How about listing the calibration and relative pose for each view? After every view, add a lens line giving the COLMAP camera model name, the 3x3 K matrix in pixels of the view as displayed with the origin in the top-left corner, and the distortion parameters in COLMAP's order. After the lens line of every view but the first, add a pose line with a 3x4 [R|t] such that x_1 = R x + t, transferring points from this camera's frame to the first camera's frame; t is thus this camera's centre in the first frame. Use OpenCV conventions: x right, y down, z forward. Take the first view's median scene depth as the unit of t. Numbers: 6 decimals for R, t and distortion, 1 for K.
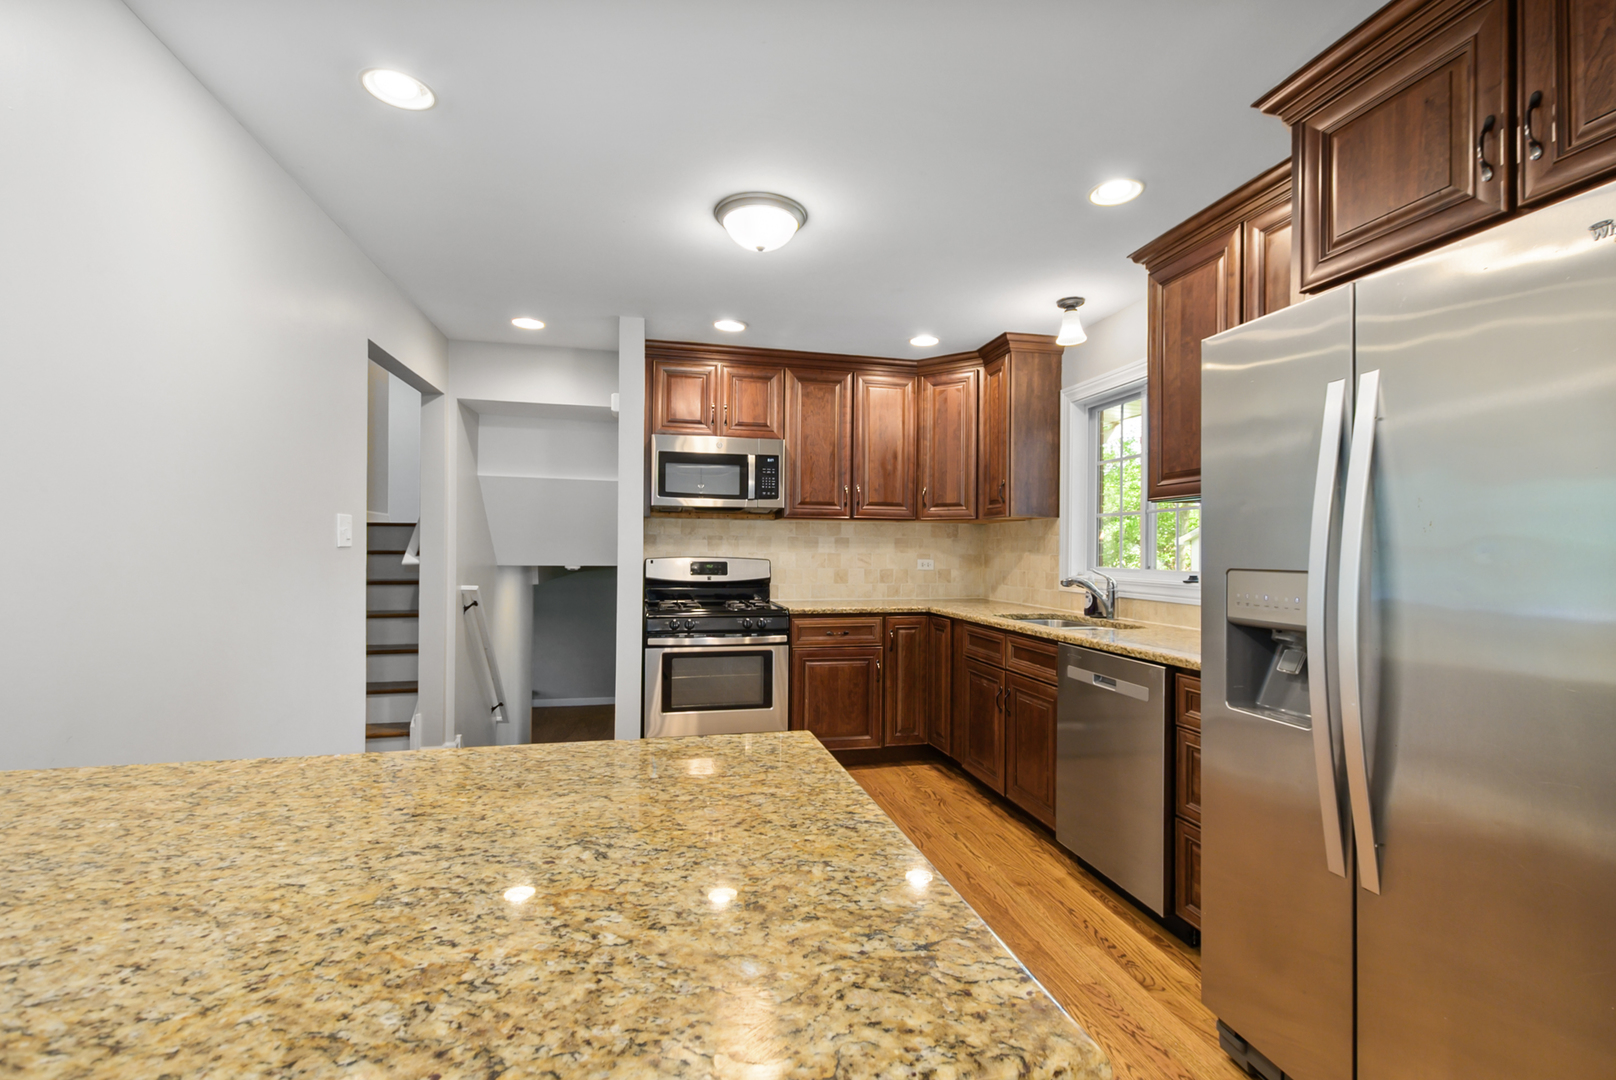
lens RADIAL K [[712.7, 0, 820.4], [0, 712.7, 547.8], [0, 0, 1]] dist [0.013350, -0.006586]
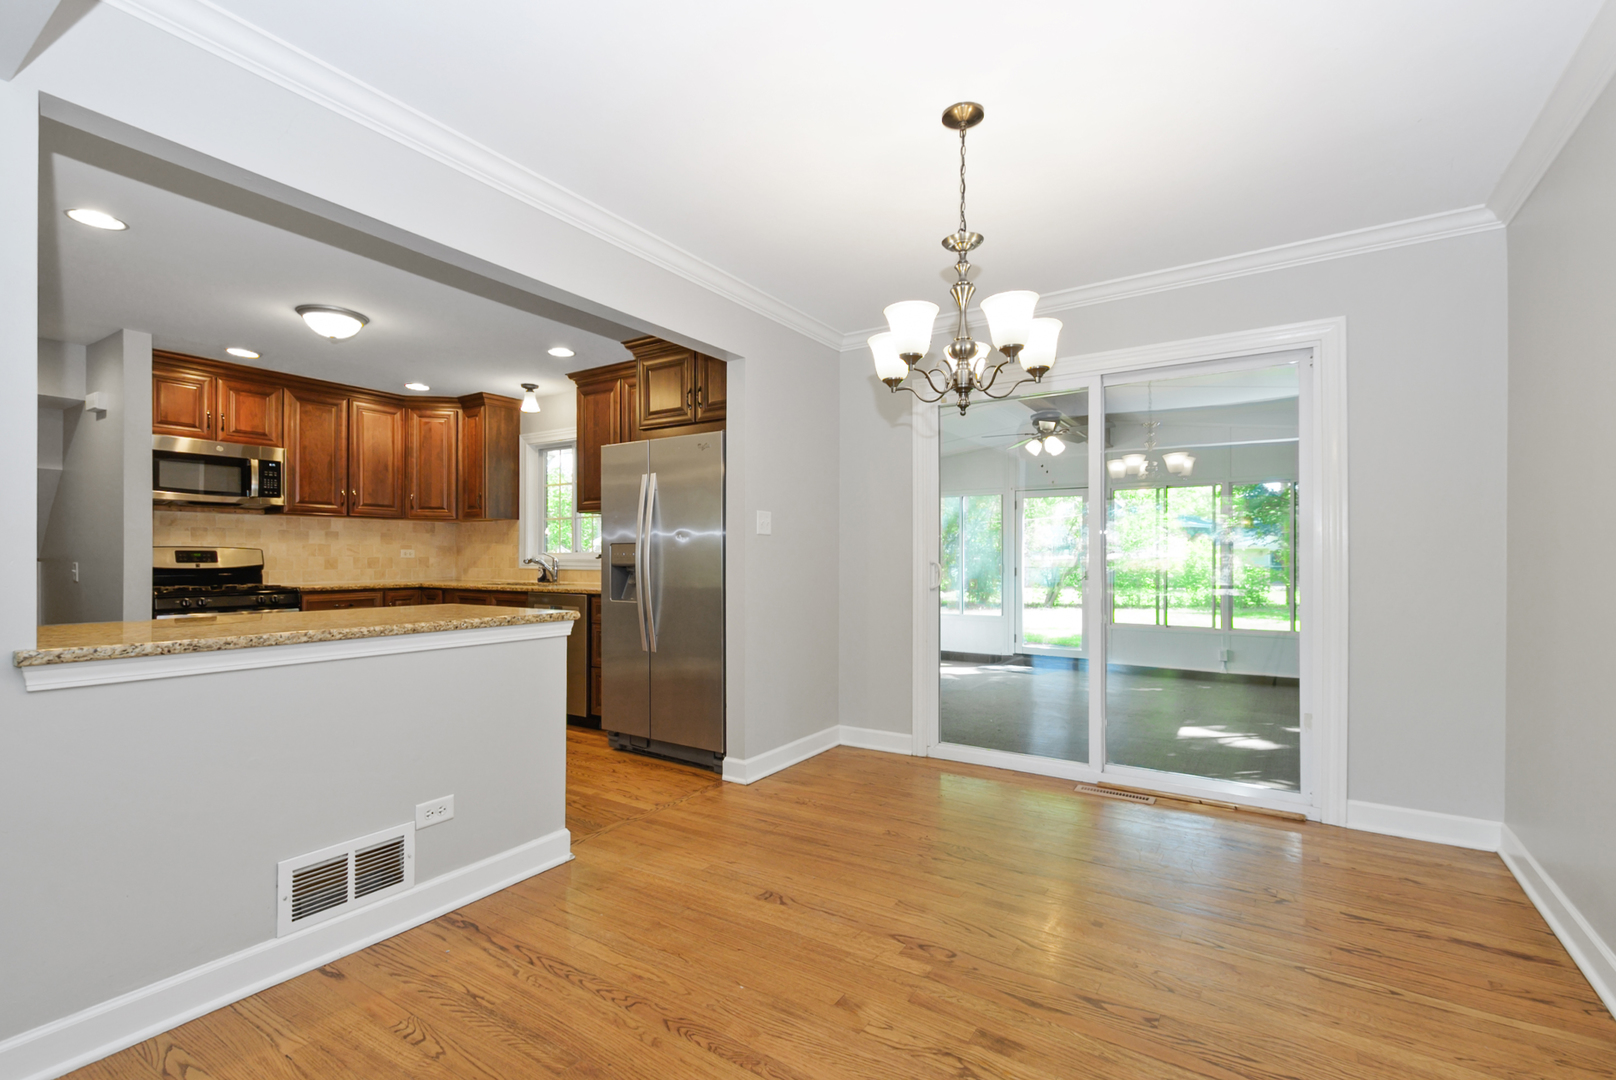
lens RADIAL K [[719.9, 0, 813.3], [0, 719.9, 554.0], [0, 0, 1]] dist [0.019190, -0.010948]
pose [[0.726311, -0.005988, 0.687340, -0.261675], [0.002435, 0.999978, 0.006138, 0.022231], [-0.687362, -0.002784, 0.726310, -0.531326]]
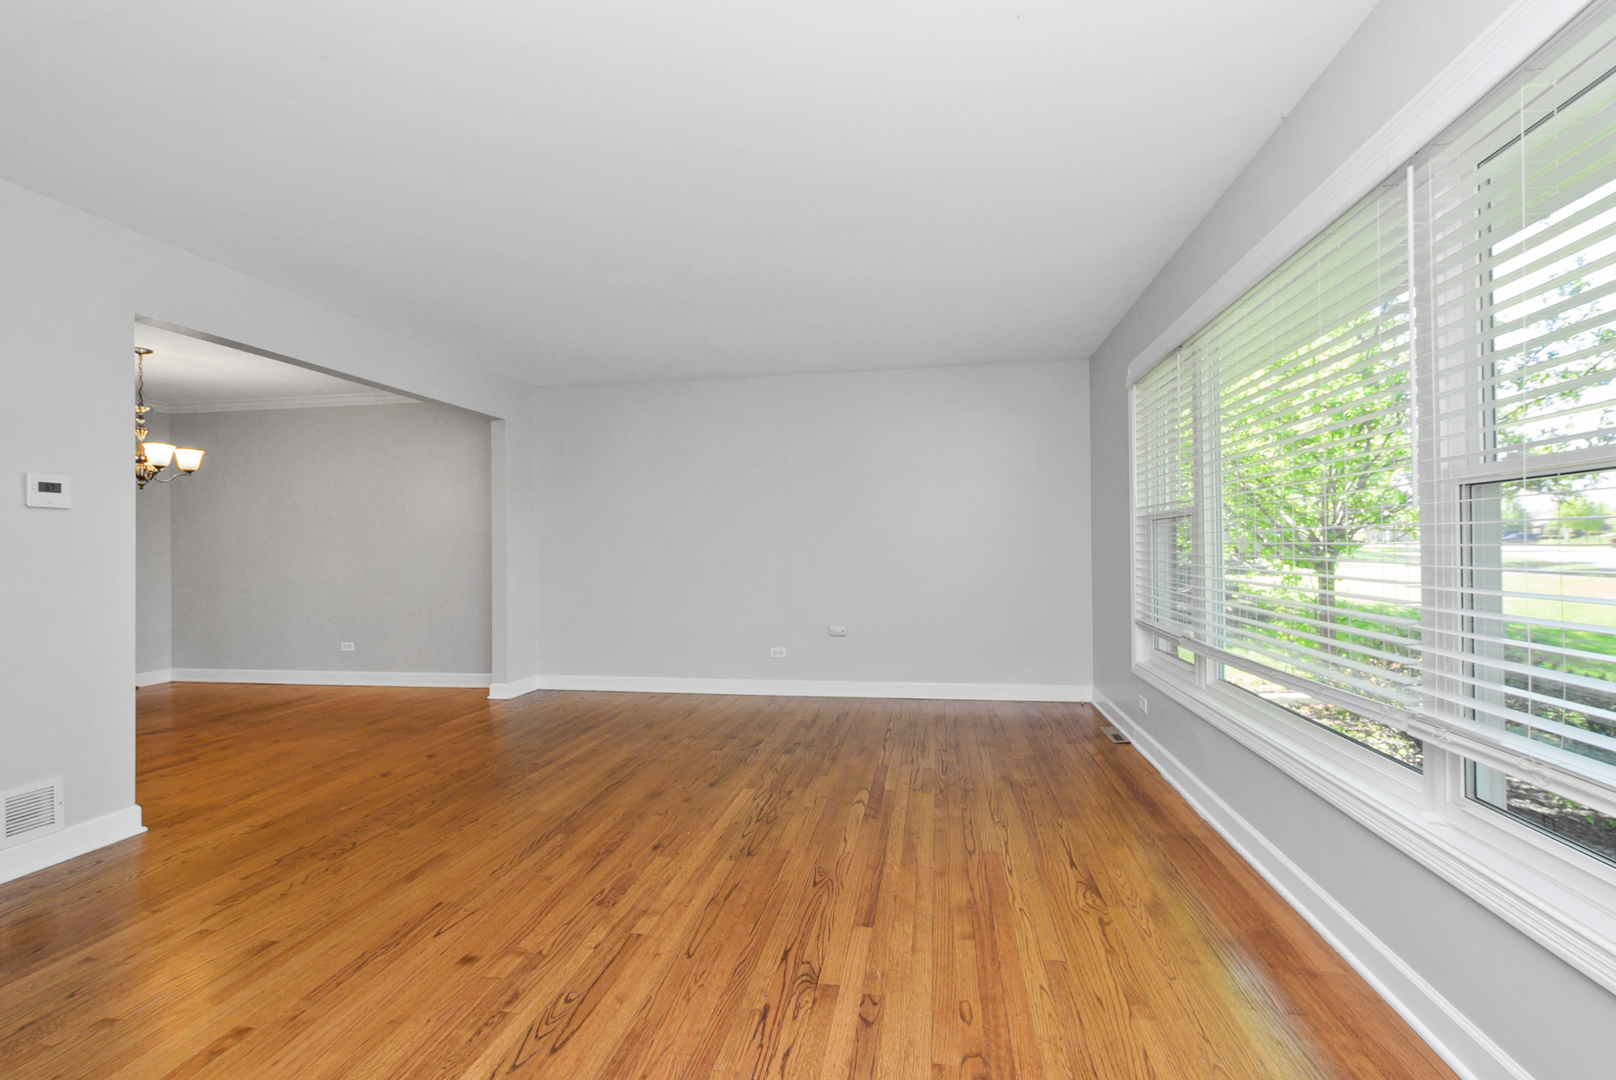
lens RADIAL K [[719.9, 0, 813.3], [0, 719.9, 554.0], [0, 0, 1]] dist [0.019190, -0.010948]
pose [[-0.916823, -0.001298, 0.399292, -1.270967], [0.000422, 0.999991, 0.004221, 0.019825], [-0.399294, 0.004038, -0.916814, 0.443960]]
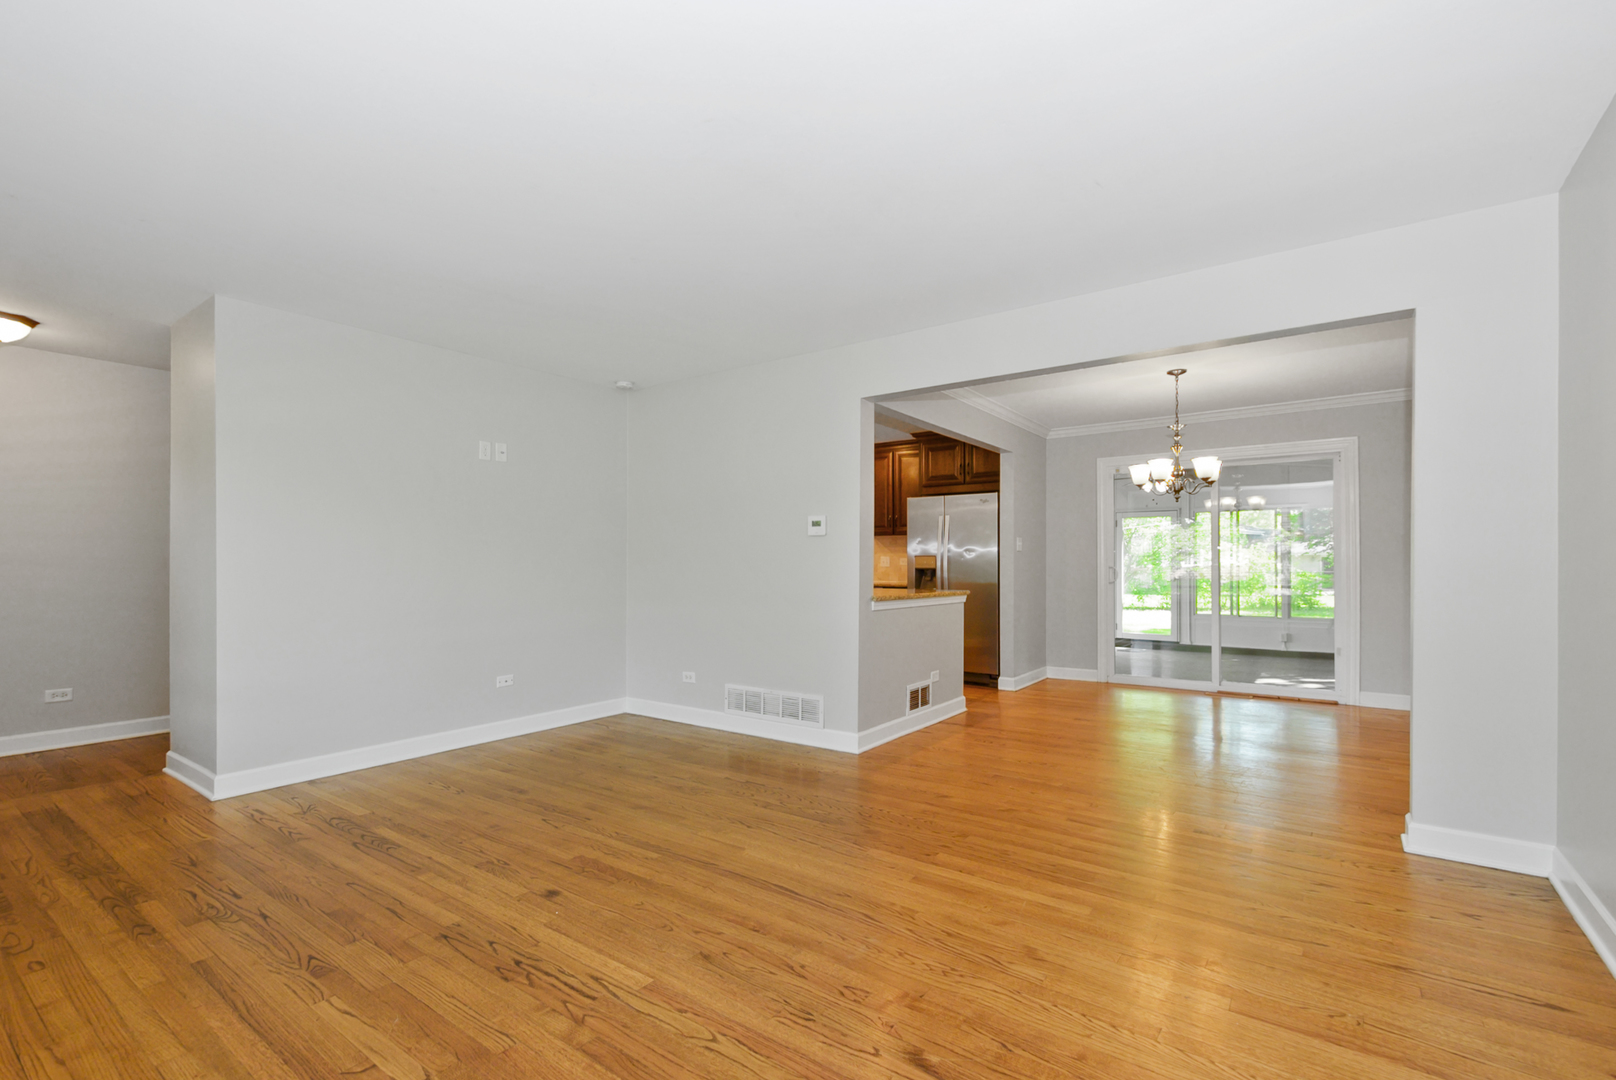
lens RADIAL K [[719.9, 0, 813.3], [0, 719.9, 554.0], [0, 0, 1]] dist [0.019190, -0.010948]
pose [[0.759724, -0.000916, 0.650246, -1.095023], [0.001365, 0.999999, -0.000186, 0.008590], [-0.650245, 0.001029, 0.759724, -0.752589]]
